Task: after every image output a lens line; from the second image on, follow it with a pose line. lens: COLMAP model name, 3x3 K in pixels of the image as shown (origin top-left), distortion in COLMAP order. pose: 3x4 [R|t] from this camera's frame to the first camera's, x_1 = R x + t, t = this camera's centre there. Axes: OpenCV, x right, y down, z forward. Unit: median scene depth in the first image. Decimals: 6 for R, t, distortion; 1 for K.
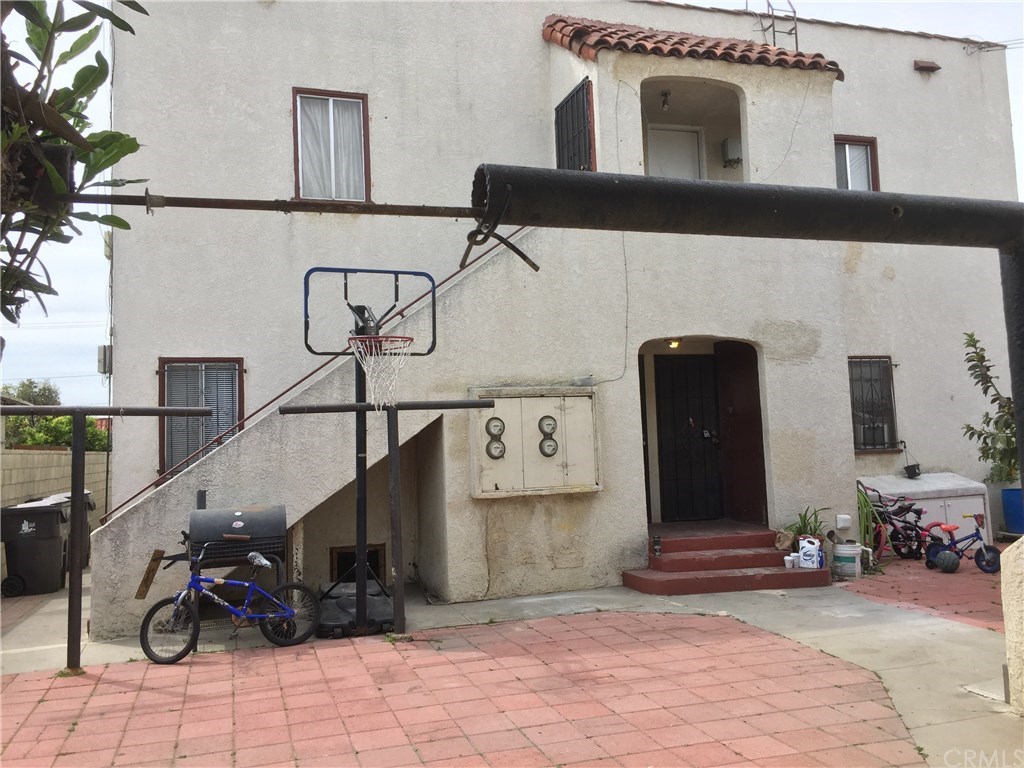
lens RADIAL K [[844.1, 0, 512.0], [0, 844.1, 384.0], [0, 0, 1]] dist [0.077044, -0.099242]
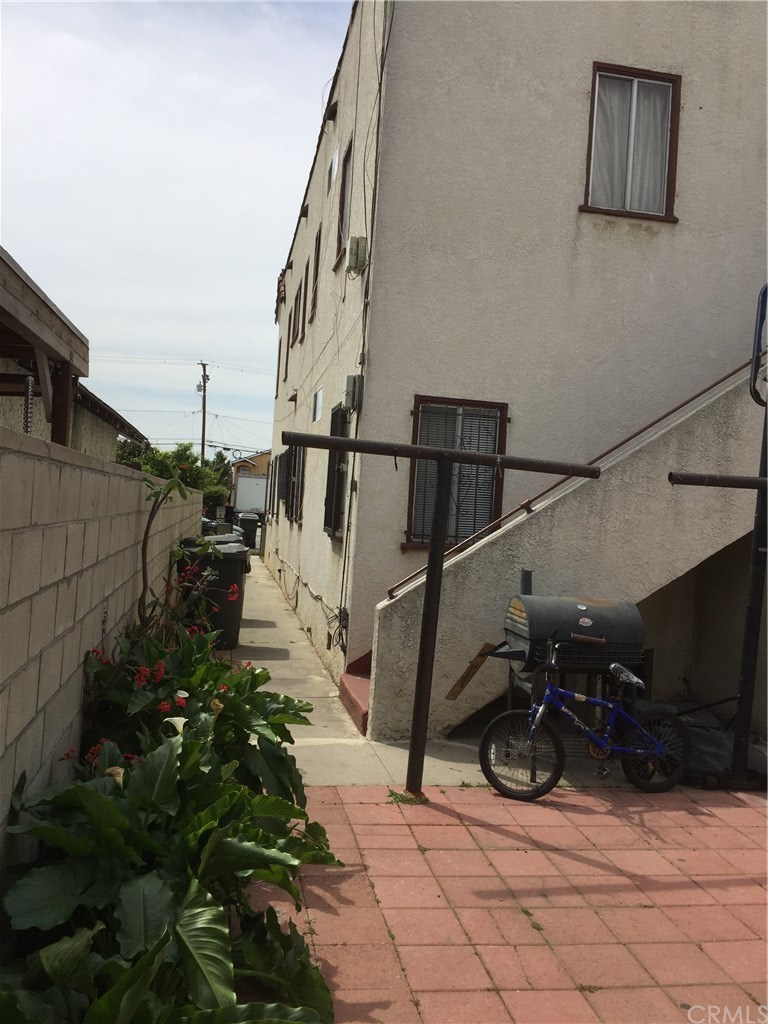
lens RADIAL K [[844.1, 0, 389.8], [0, 844.1, 509.4], [0, 0, 1]] dist [0.077044, -0.099242]
pose [[0.986478, 0.101673, -0.128548, -0.317037], [-0.092389, 0.992800, 0.076244, 0.018357], [0.135375, -0.063336, 0.988768, 0.182135]]
